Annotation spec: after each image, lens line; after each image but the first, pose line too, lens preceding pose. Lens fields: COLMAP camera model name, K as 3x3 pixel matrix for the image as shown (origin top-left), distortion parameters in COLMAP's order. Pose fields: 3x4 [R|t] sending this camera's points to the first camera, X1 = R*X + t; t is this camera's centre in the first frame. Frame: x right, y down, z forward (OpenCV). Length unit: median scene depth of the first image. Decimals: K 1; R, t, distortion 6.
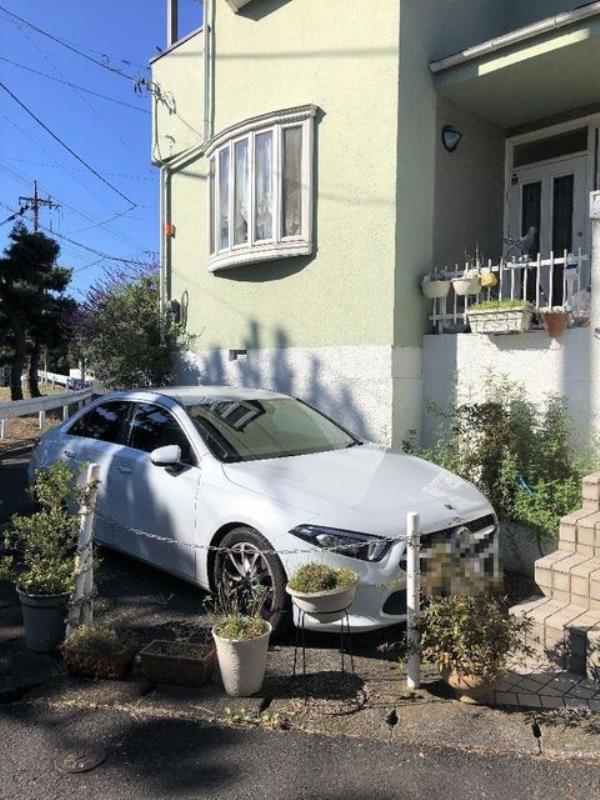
lens RADIAL K [[641.8, 0, 300.0], [0, 641.8, 400.0], [0, 0, 1]] dist [0.015387, 0.001552]
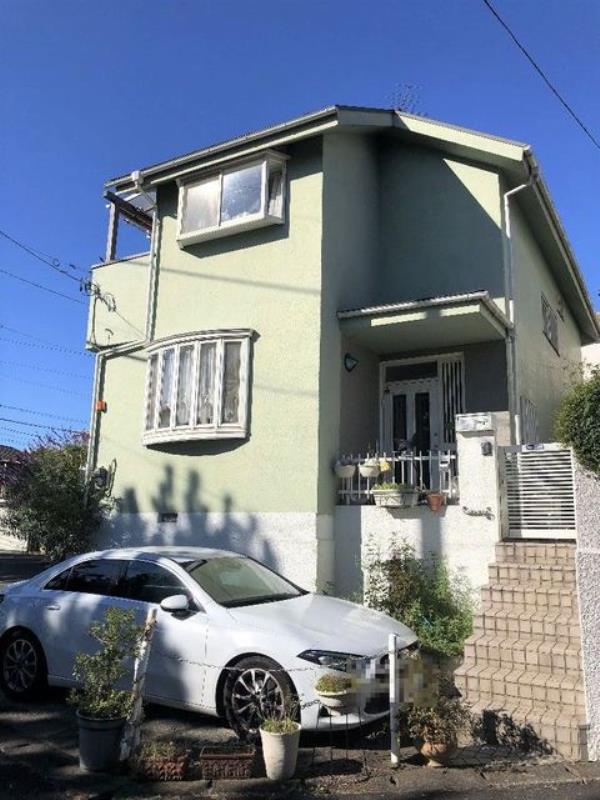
lens RADIAL K [[649.3, 0, 300.0], [0, 649.3, 400.0], [0, 0, 1]] dist [0.024586, -0.014016]
pose [[0.957357, 0.066510, 0.281149, -0.269589], [0.001684, 0.971840, -0.235637, 0.000783], [-0.288904, 0.226062, 0.930285, -0.262672]]
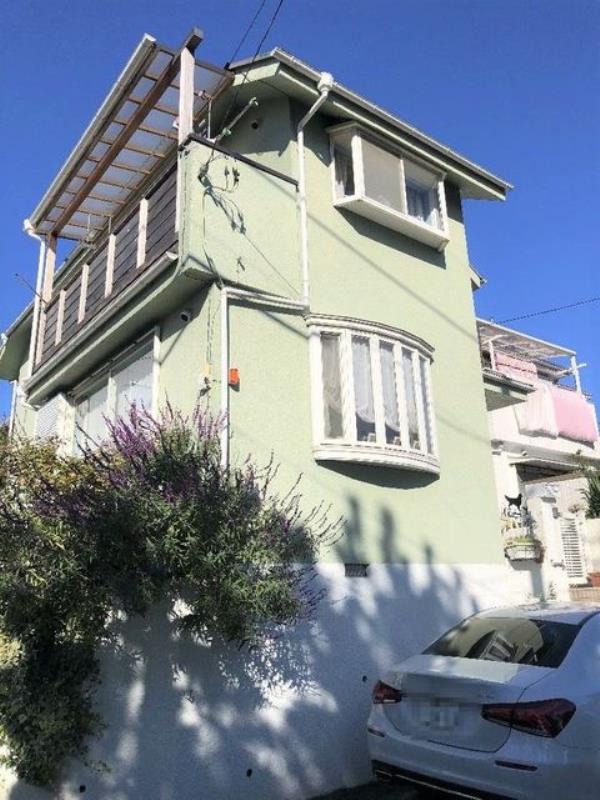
lens RADIAL K [[641.8, 0, 300.0], [0, 641.8, 400.0], [0, 0, 1]] dist [0.015387, 0.001552]
pose [[0.102722, 0.265831, 0.958531, -1.183774], [0.066130, 0.959672, -0.273235, -0.078213], [-0.992510, 0.091454, 0.081000, 1.253350]]
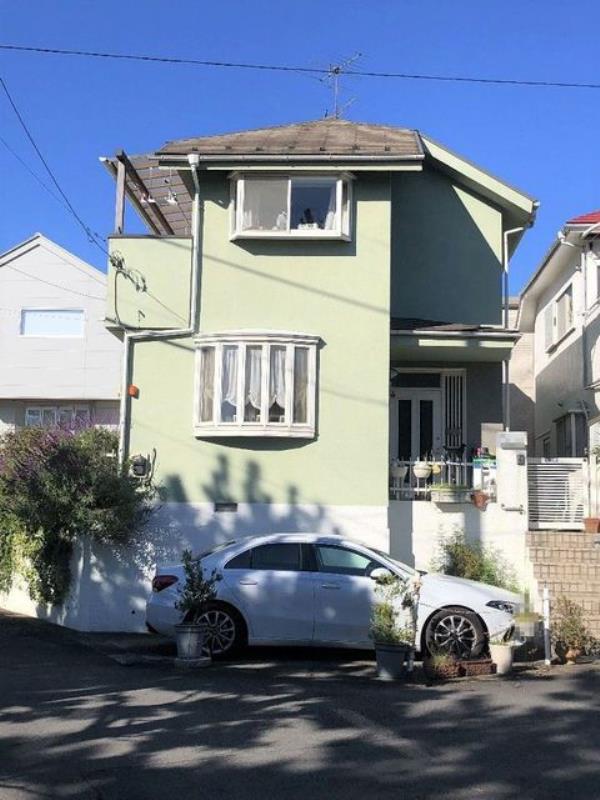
lens RADIAL K [[997.6, 0, 300.0], [0, 997.6, 400.0], [0, 0, 1]] dist [0.186240, -0.626786]
pose [[0.726872, 0.098398, 0.679687, -1.653805], [0.012317, 0.987656, -0.156155, 0.033238], [-0.686662, 0.121876, 0.716688, -0.606075]]
